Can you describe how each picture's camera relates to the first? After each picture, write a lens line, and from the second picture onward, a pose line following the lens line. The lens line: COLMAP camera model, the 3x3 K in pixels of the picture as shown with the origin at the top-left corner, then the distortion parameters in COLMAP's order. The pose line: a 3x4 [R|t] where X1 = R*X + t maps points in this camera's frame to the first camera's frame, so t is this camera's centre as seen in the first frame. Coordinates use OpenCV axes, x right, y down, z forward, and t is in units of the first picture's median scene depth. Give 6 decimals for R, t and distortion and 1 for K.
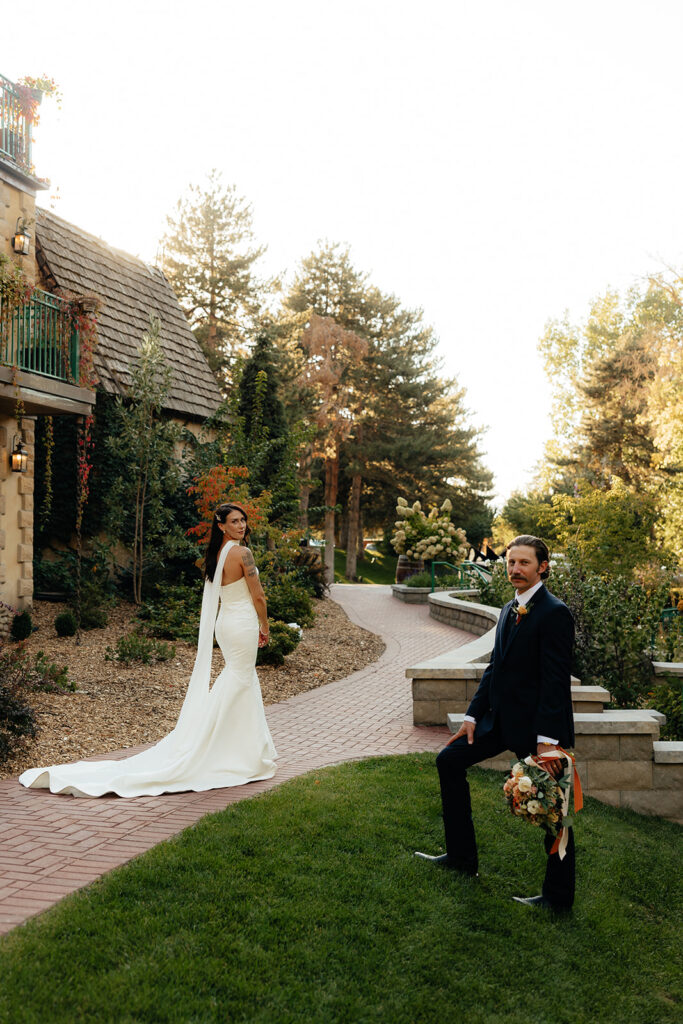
lens RADIAL K [[1050.5, 0, 341.5], [0, 1050.5, 512.0], [0, 0, 1]] dist [0.068617, 0.017113]
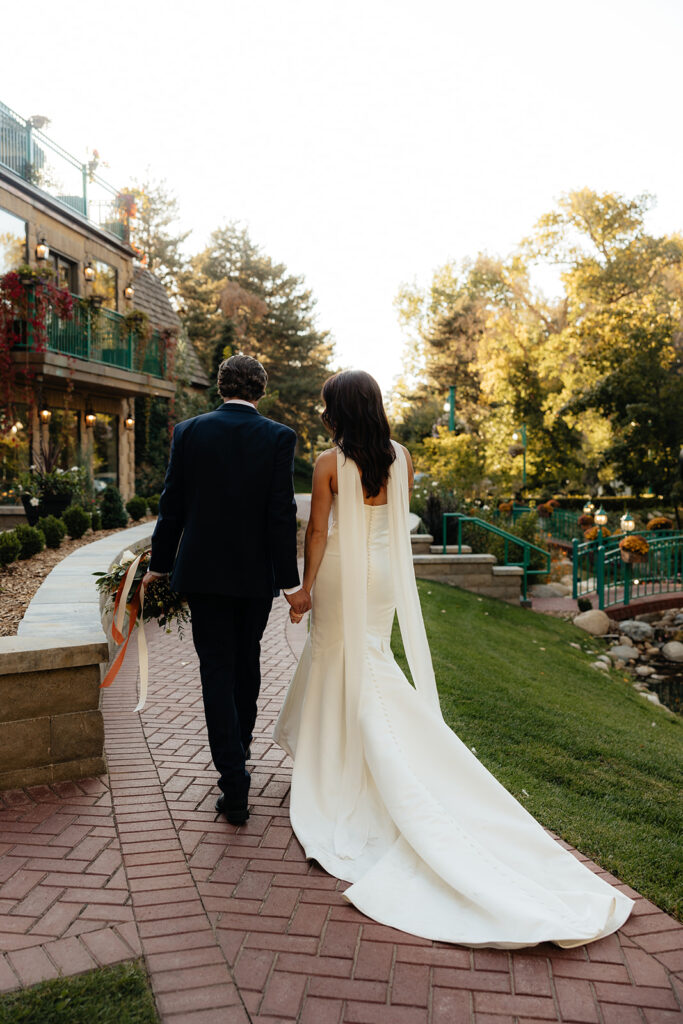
lens RADIAL K [[955.7, 0, 341.5], [0, 955.7, 512.0], [0, 0, 1]] dist [-0.007890, -0.009026]
pose [[0.988819, -0.003170, 0.149084, -0.051666], [-0.010006, 0.996110, 0.087553, -0.011638], [-0.148782, -0.088065, 0.984941, -0.149325]]
